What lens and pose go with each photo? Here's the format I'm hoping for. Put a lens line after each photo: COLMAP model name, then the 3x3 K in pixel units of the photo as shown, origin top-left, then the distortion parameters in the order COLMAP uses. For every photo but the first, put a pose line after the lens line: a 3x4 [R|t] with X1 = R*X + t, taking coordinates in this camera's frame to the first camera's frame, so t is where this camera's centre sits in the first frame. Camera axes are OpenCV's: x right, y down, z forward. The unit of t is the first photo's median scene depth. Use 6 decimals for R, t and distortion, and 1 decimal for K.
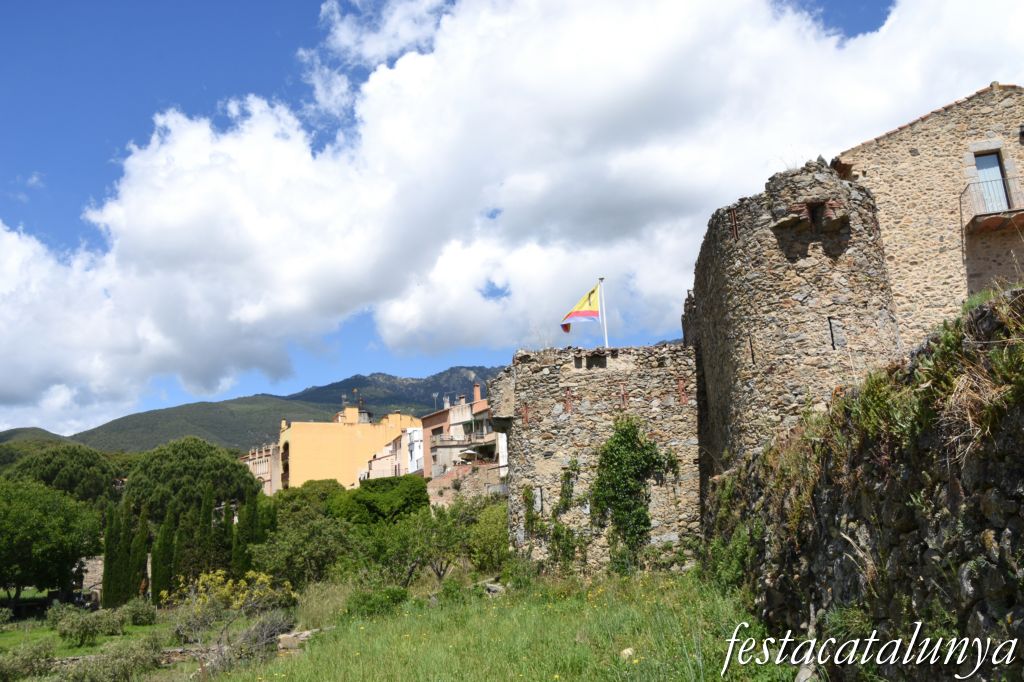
lens RADIAL K [[809.1, 0, 512.0], [0, 809.1, 341.0], [0, 0, 1]] dist [-0.005343, -0.003839]
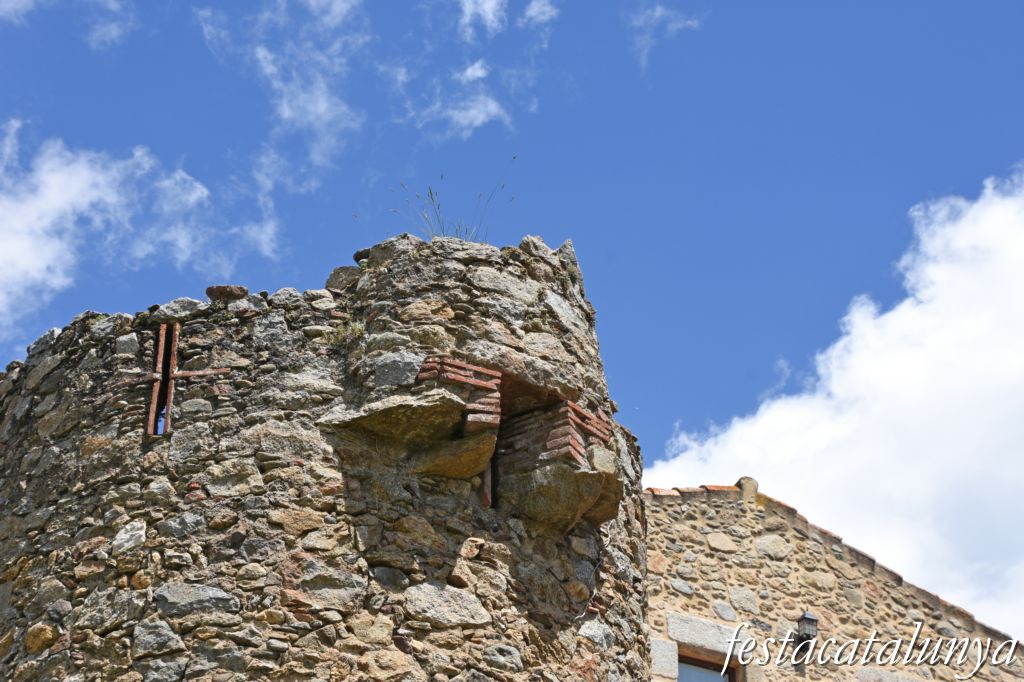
lens RADIAL K [[2156.7, 0, 512.0], [0, 2156.7, 341.0], [0, 0, 1]] dist [0.346738, -0.002725]
pose [[0.725125, 0.457280, 0.514868, 0.030123], [-0.188461, 0.850920, -0.490323, 0.131217], [-0.662327, 0.258513, 0.703203, 0.524617]]
